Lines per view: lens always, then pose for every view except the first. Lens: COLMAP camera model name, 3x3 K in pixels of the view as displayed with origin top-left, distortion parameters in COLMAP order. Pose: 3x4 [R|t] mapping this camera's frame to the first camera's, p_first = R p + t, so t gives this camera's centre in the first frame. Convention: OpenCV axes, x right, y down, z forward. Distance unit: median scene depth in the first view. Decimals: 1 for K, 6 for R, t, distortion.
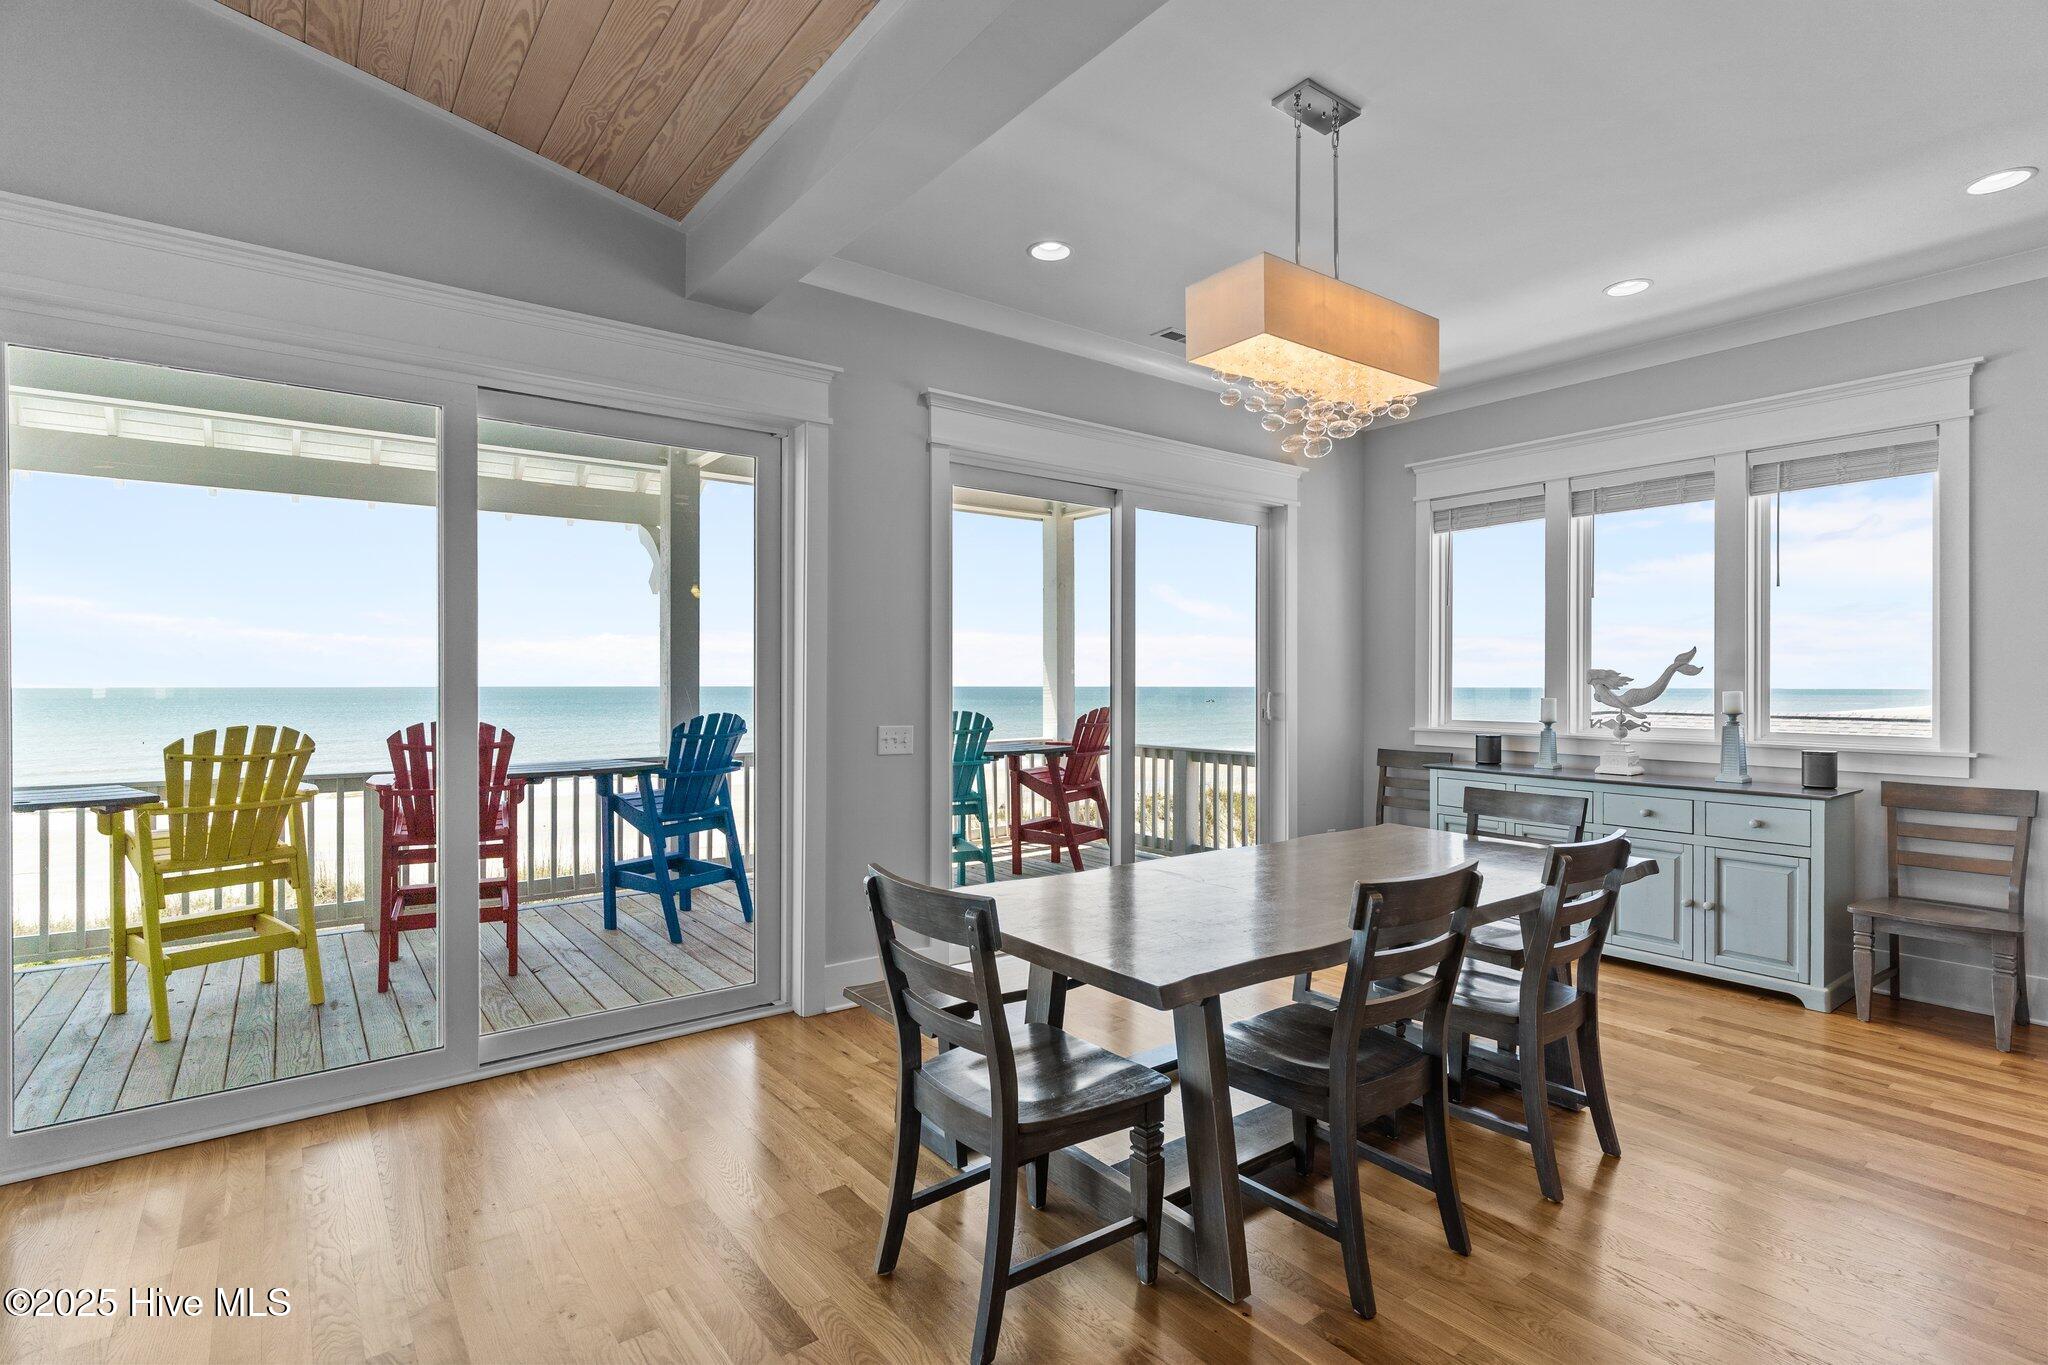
lens RADIAL K [[981.1, 0, 1002.6], [0, 981.1, 687.8], [0, 0, 1]] dist [0.002236, -0.000886]
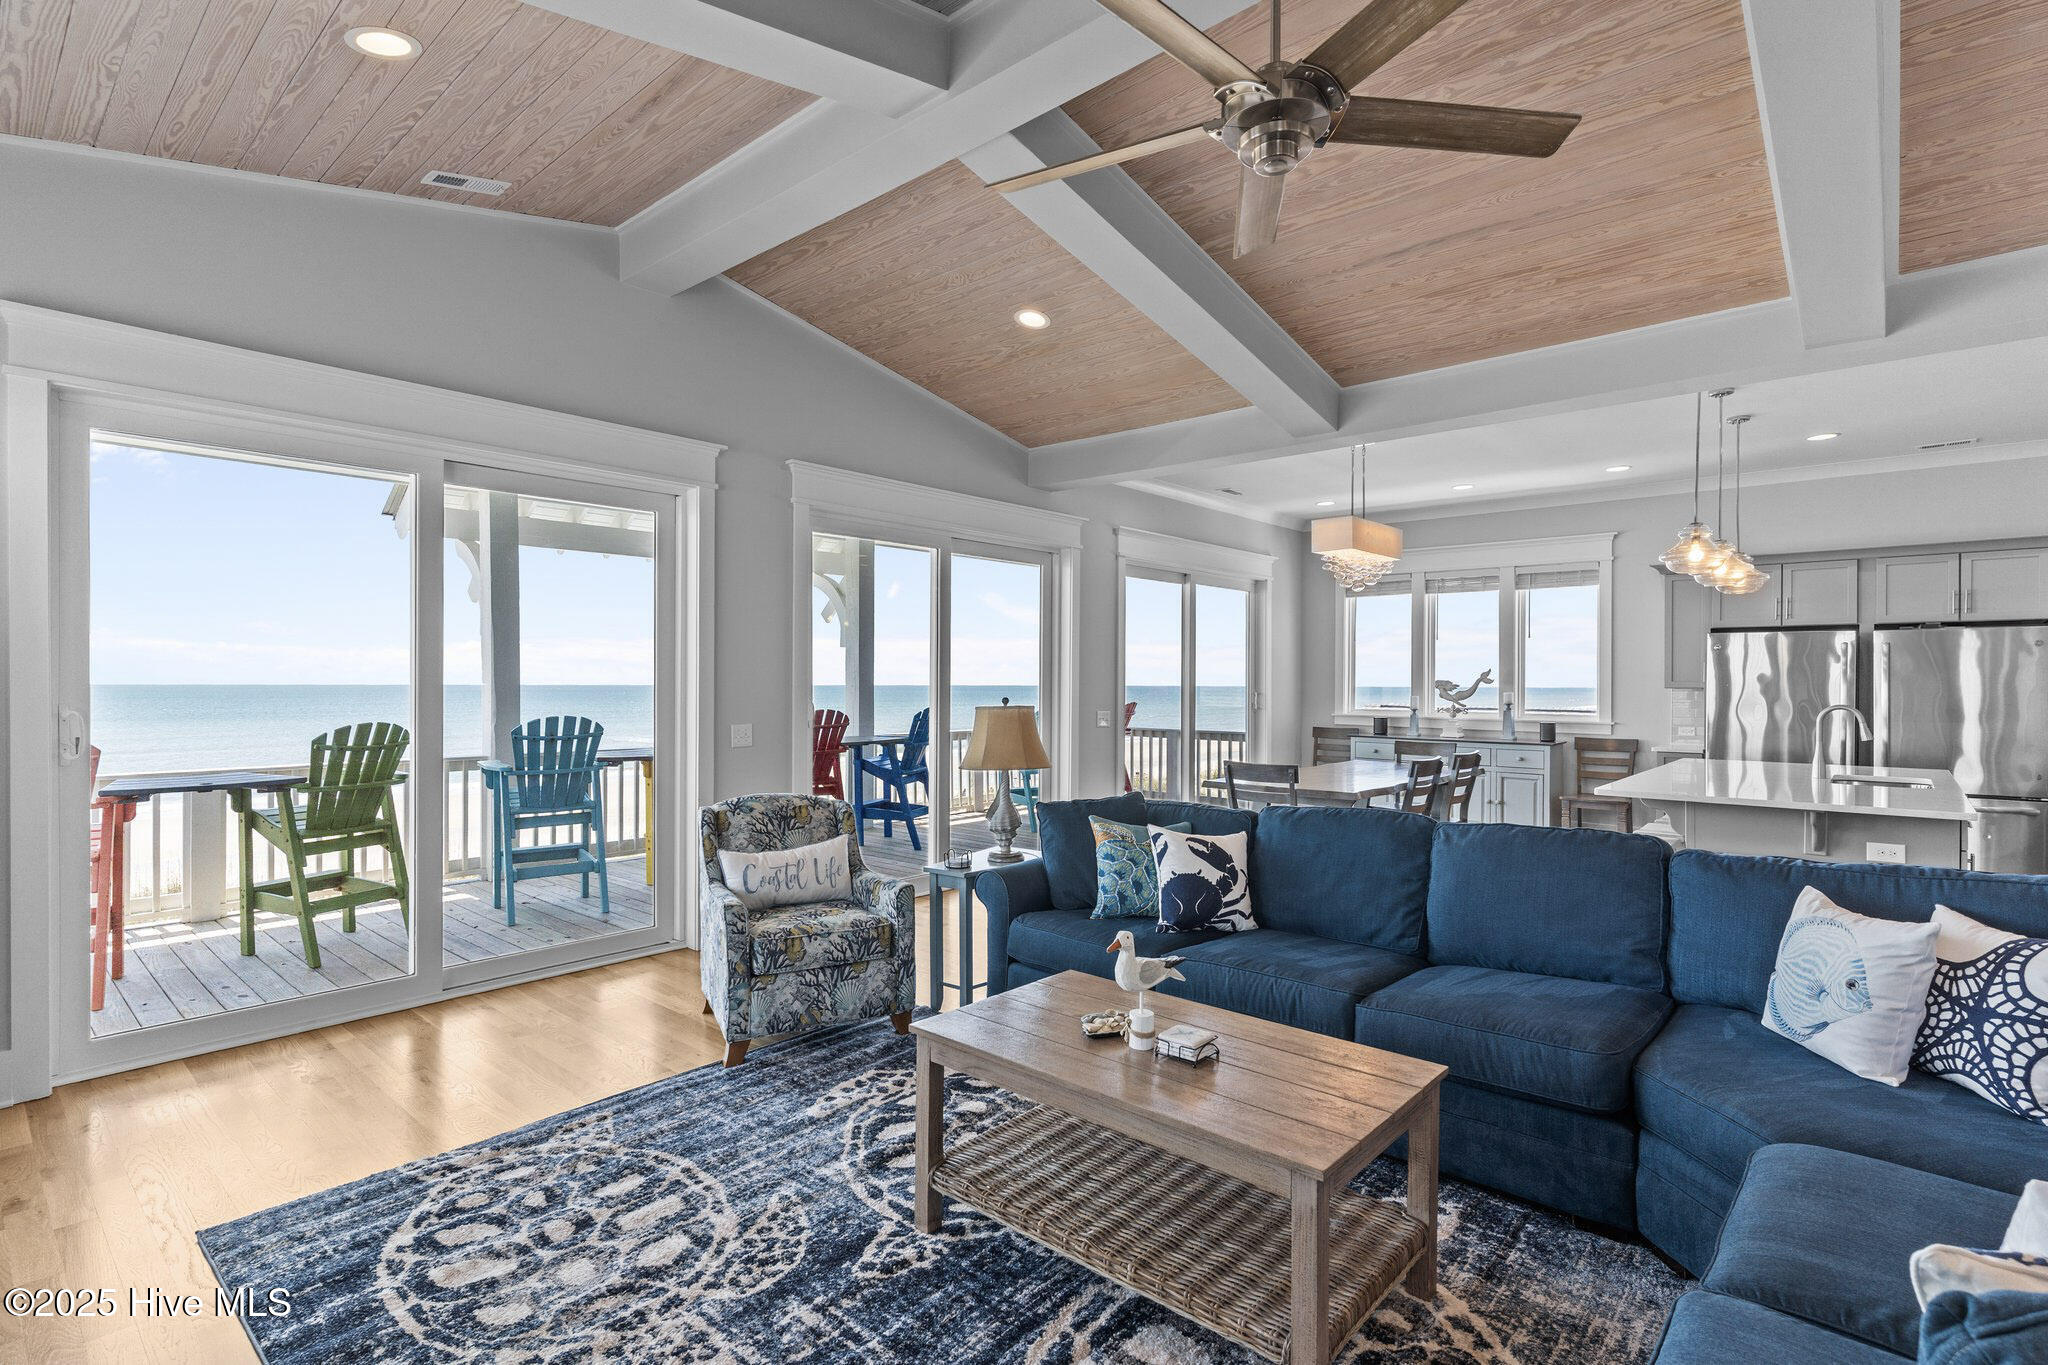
lens RADIAL K [[981.1, 0, 1006.9], [0, 981.1, 688.5], [0, 0, 1]] dist [0.002236, -0.000886]
pose [[0.981227, 0.001299, 0.192853, -0.570058], [-0.001712, 0.999997, 0.001975, -0.005742], [-0.192850, -0.002269, 0.981226, -0.672310]]
